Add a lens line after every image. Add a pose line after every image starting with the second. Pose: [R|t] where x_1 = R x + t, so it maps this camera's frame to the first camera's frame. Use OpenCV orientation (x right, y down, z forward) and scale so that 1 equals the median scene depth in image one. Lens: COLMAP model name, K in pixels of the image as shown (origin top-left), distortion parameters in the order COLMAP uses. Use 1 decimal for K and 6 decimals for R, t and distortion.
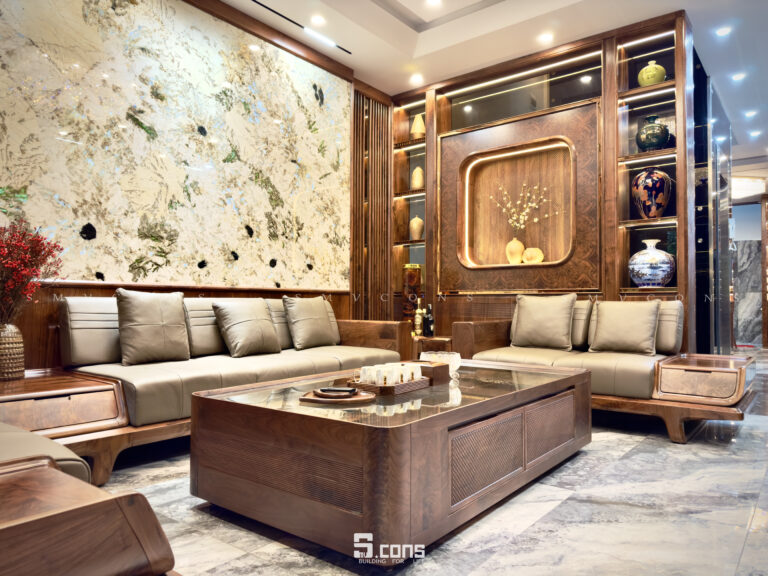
lens RADIAL K [[534.7, 0, 384.0], [0, 534.7, 288.0], [0, 0, 1]] dist [0.072022, -0.142668]
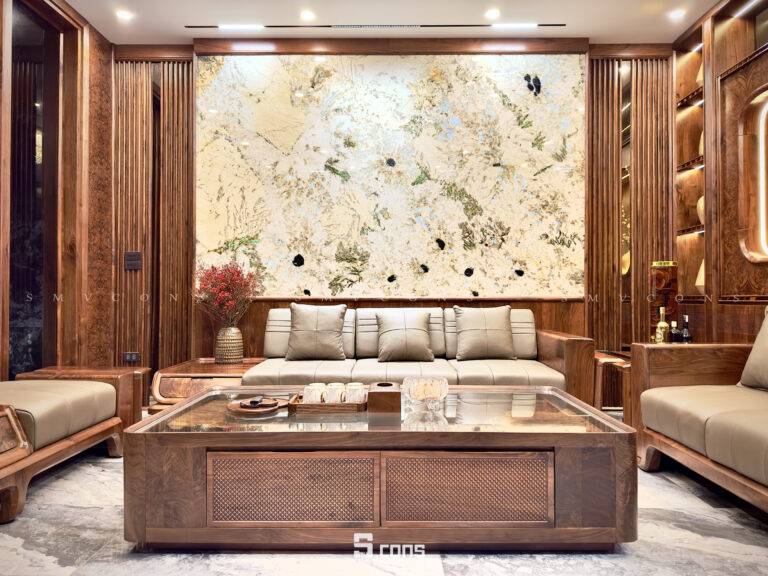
lens RADIAL K [[544.6, 0, 384.0], [0, 544.6, 288.0], [0, 0, 1]] dist [0.086068, -0.117094]
pose [[0.603741, -0.013573, -0.797065, 0.575236], [0.028569, 0.999581, 0.004619, -0.028901], [0.796668, -0.025560, 0.603876, 0.275142]]
